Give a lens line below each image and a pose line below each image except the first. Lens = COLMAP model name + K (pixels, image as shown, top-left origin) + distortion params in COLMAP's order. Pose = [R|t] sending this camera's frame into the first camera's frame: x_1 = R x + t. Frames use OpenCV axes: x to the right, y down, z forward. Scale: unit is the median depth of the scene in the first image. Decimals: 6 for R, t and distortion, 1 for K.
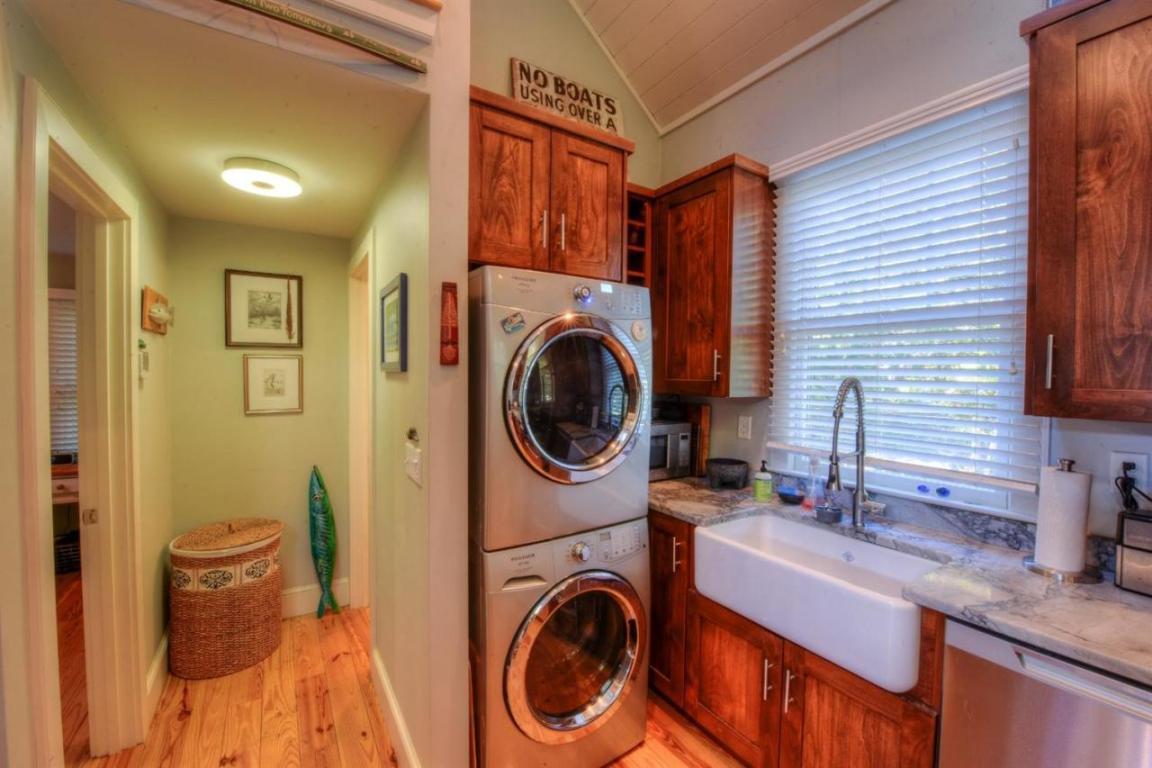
lens RADIAL K [[463.6, 0, 582.4], [0, 463.6, 382.6], [0, 0, 1]] dist [-0.023073, -0.000498]
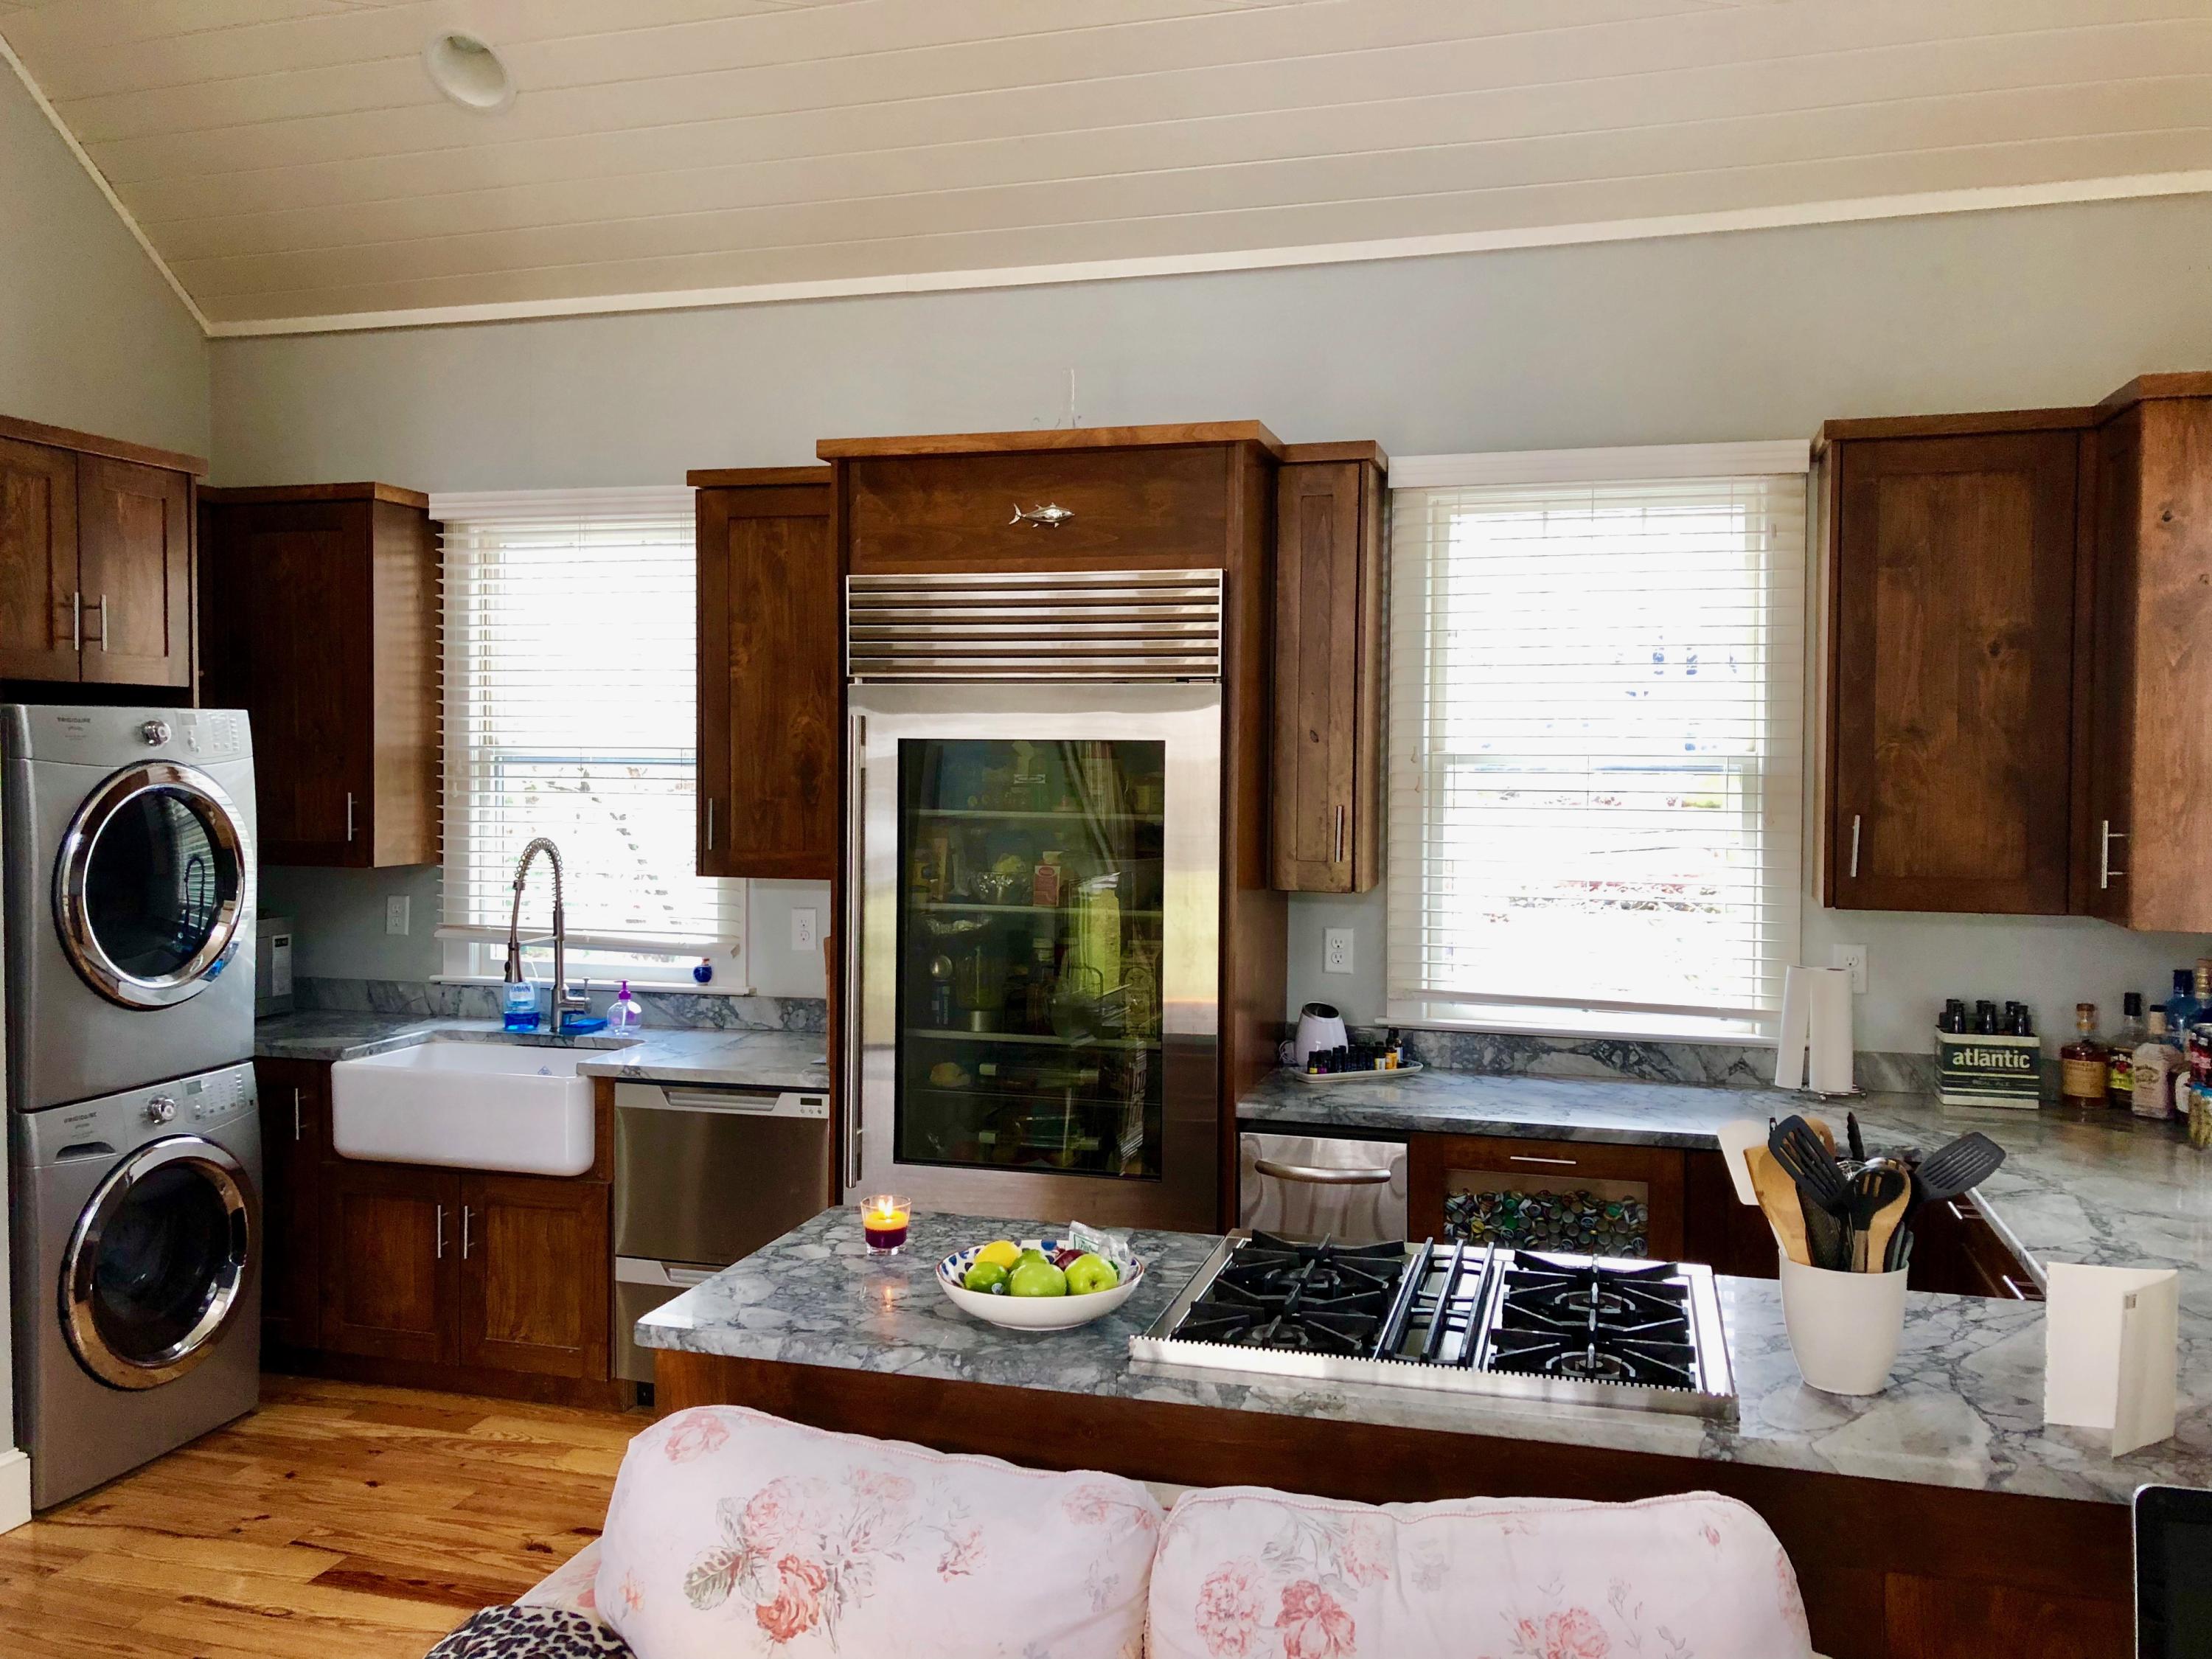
lens RADIAL K [[1817.9, 0, 1110.1], [0, 1817.9, 822.8], [0, 0, 1]] dist [0.029979, -0.017438]
pose [[0.749259, -0.030820, 0.661560, -0.684811], [0.010017, 0.999330, 0.035210, -0.126791], [-0.662201, -0.019754, 0.749065, -1.819091]]
